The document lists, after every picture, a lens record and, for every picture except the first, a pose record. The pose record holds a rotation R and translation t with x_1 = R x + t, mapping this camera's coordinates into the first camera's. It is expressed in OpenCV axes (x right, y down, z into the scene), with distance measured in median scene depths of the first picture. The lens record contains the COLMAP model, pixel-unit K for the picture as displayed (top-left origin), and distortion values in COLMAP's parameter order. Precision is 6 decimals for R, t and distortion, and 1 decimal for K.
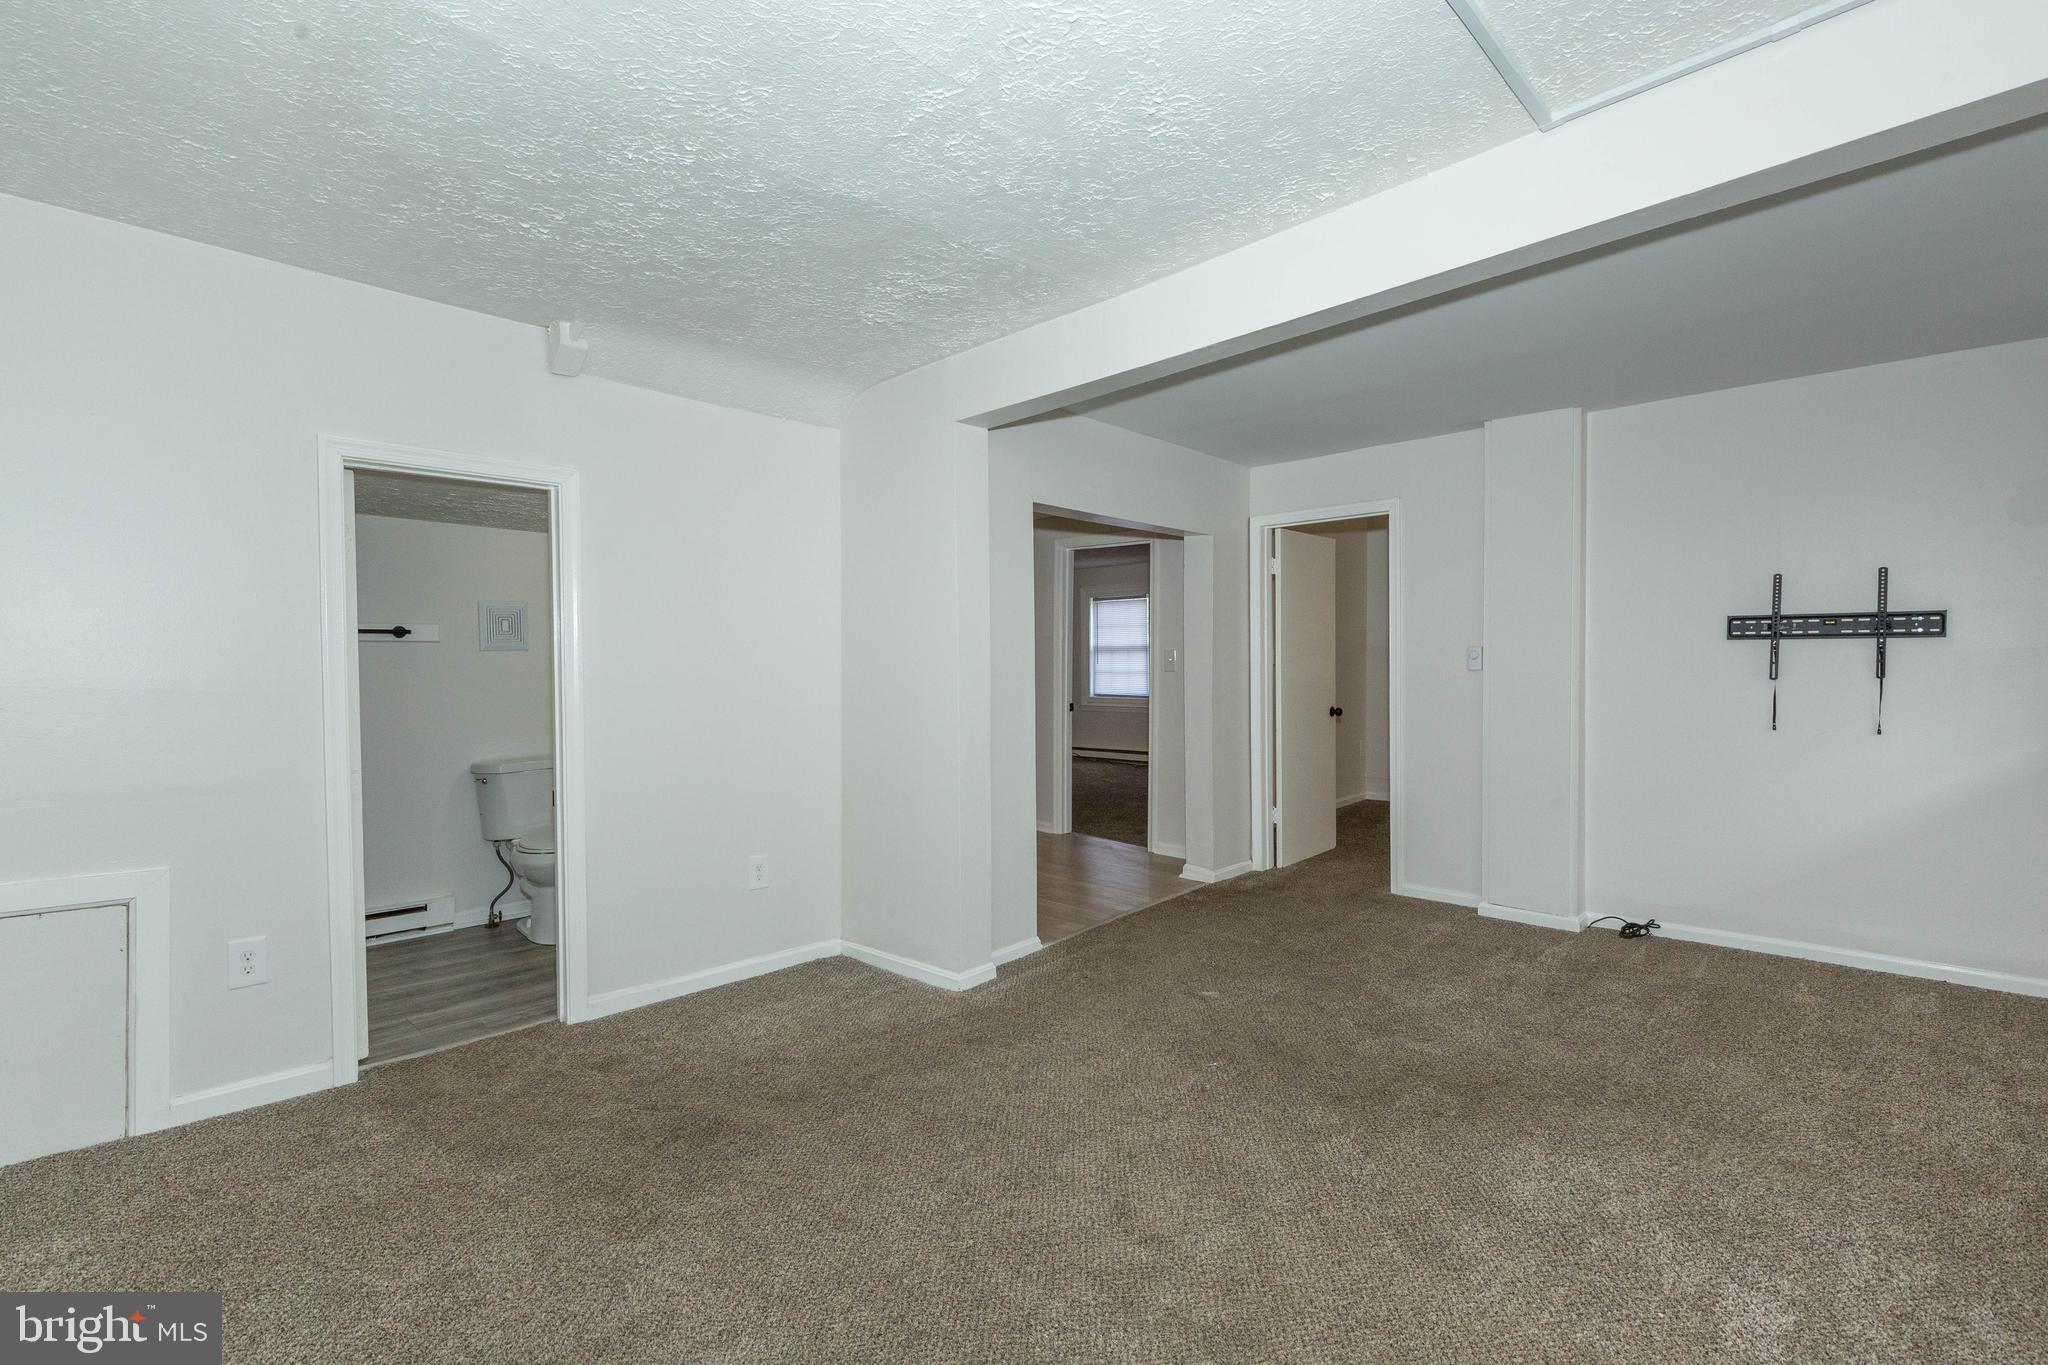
lens RADIAL K [[945.1, 0, 1030.9], [0, 945.1, 681.0], [0, 0, 1]] dist [0.014944, 0.000231]
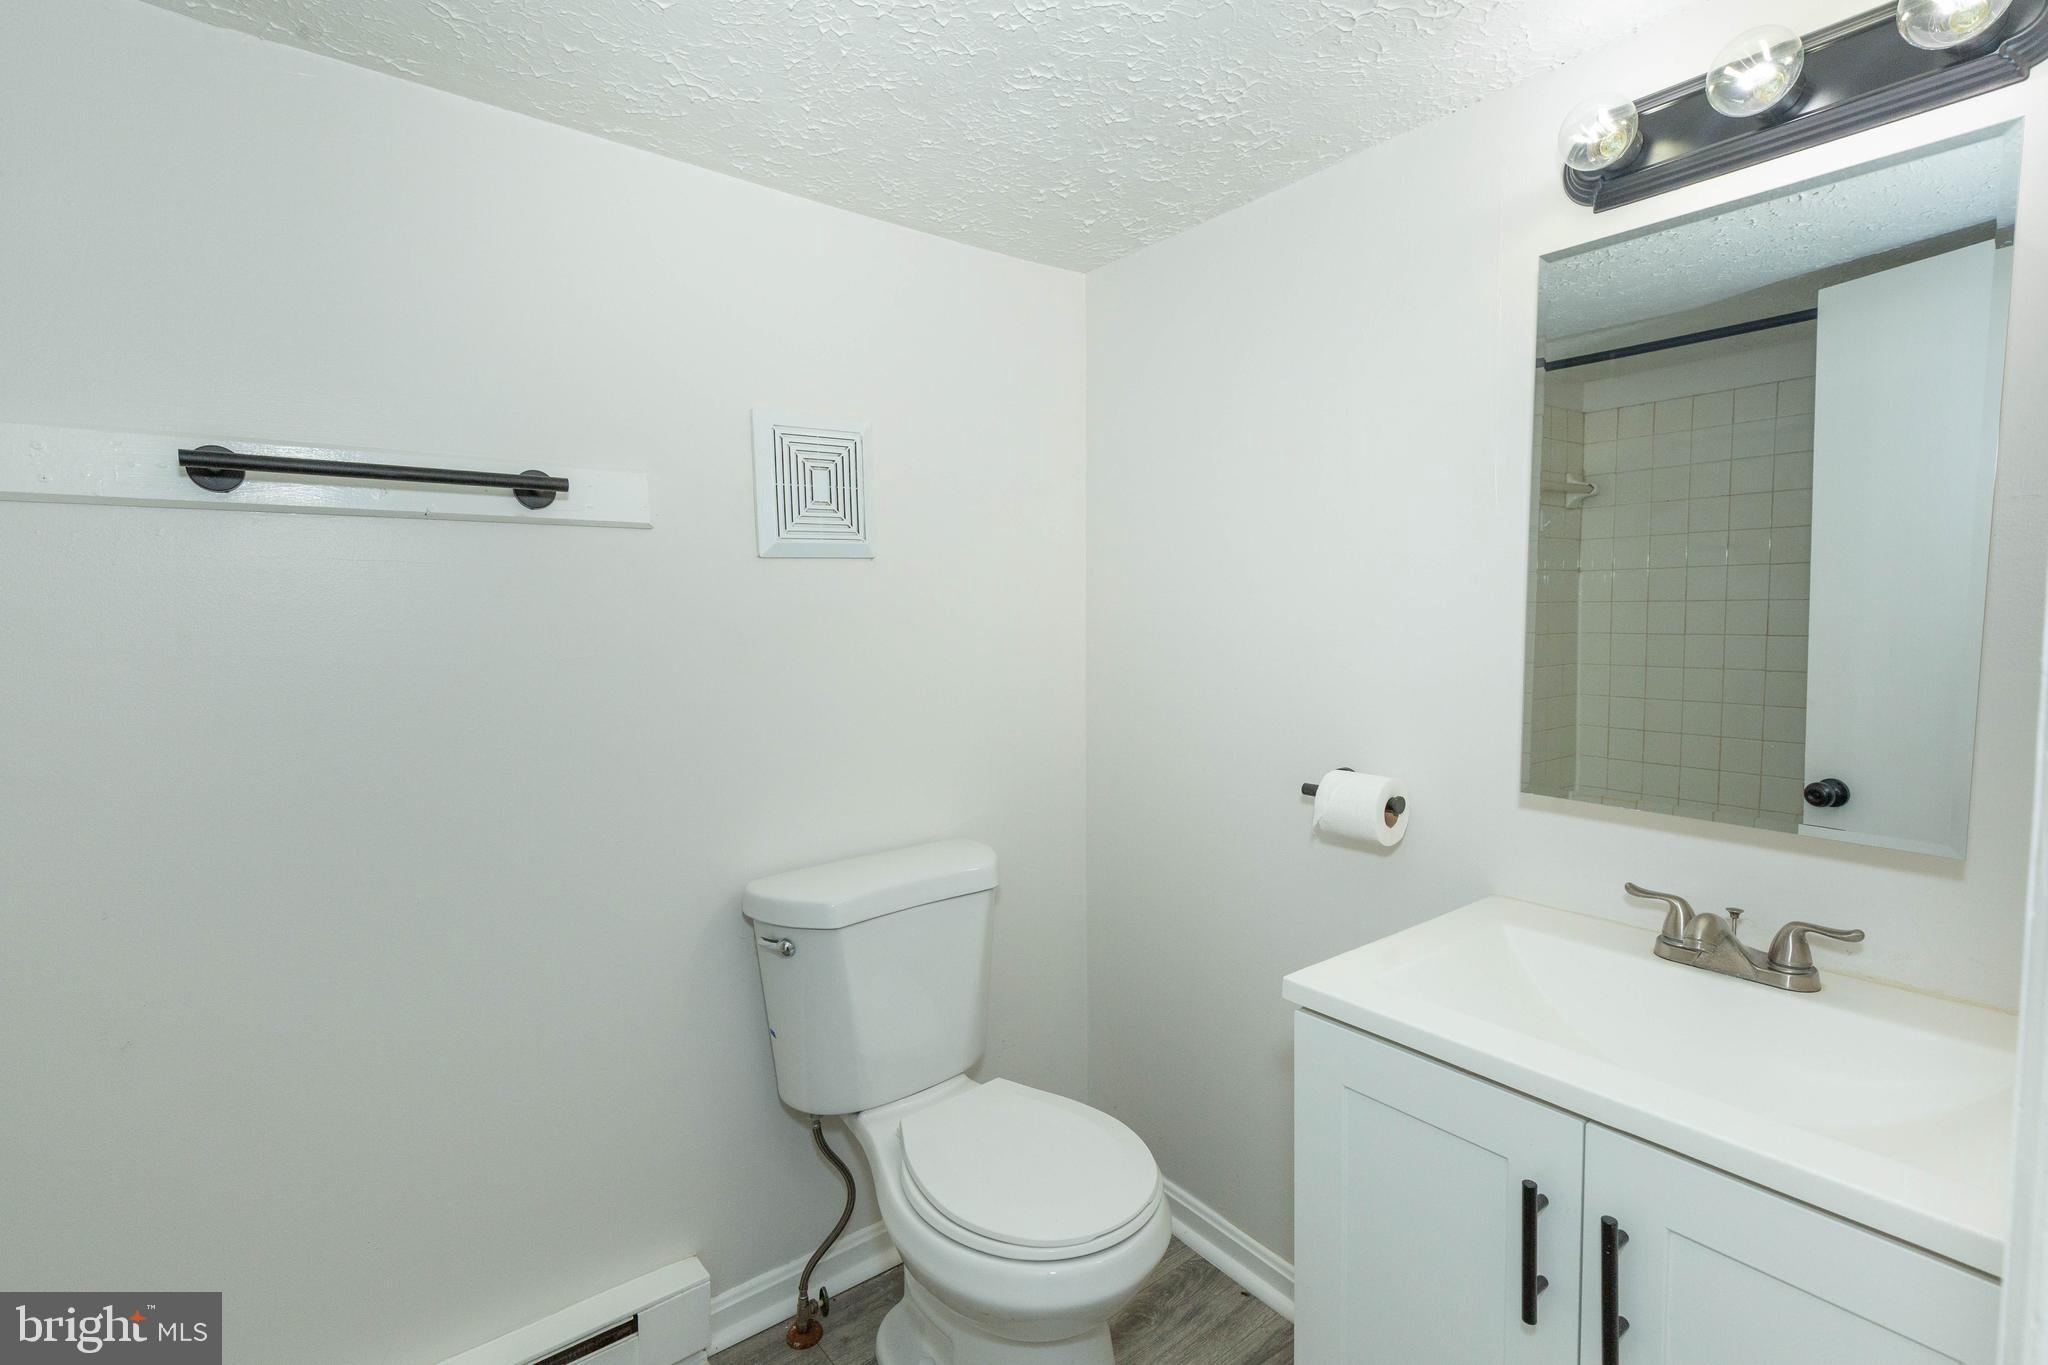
lens RADIAL K [[945.1, 0, 1026.0], [0, 945.1, 675.1], [0, 0, 1]] dist [0.014944, 0.000231]
pose [[0.984213, 0.009719, -0.176721, -0.426512], [0.000122, 0.998454, 0.055590, -0.007718], [0.176988, -0.054734, 0.982690, 0.681247]]
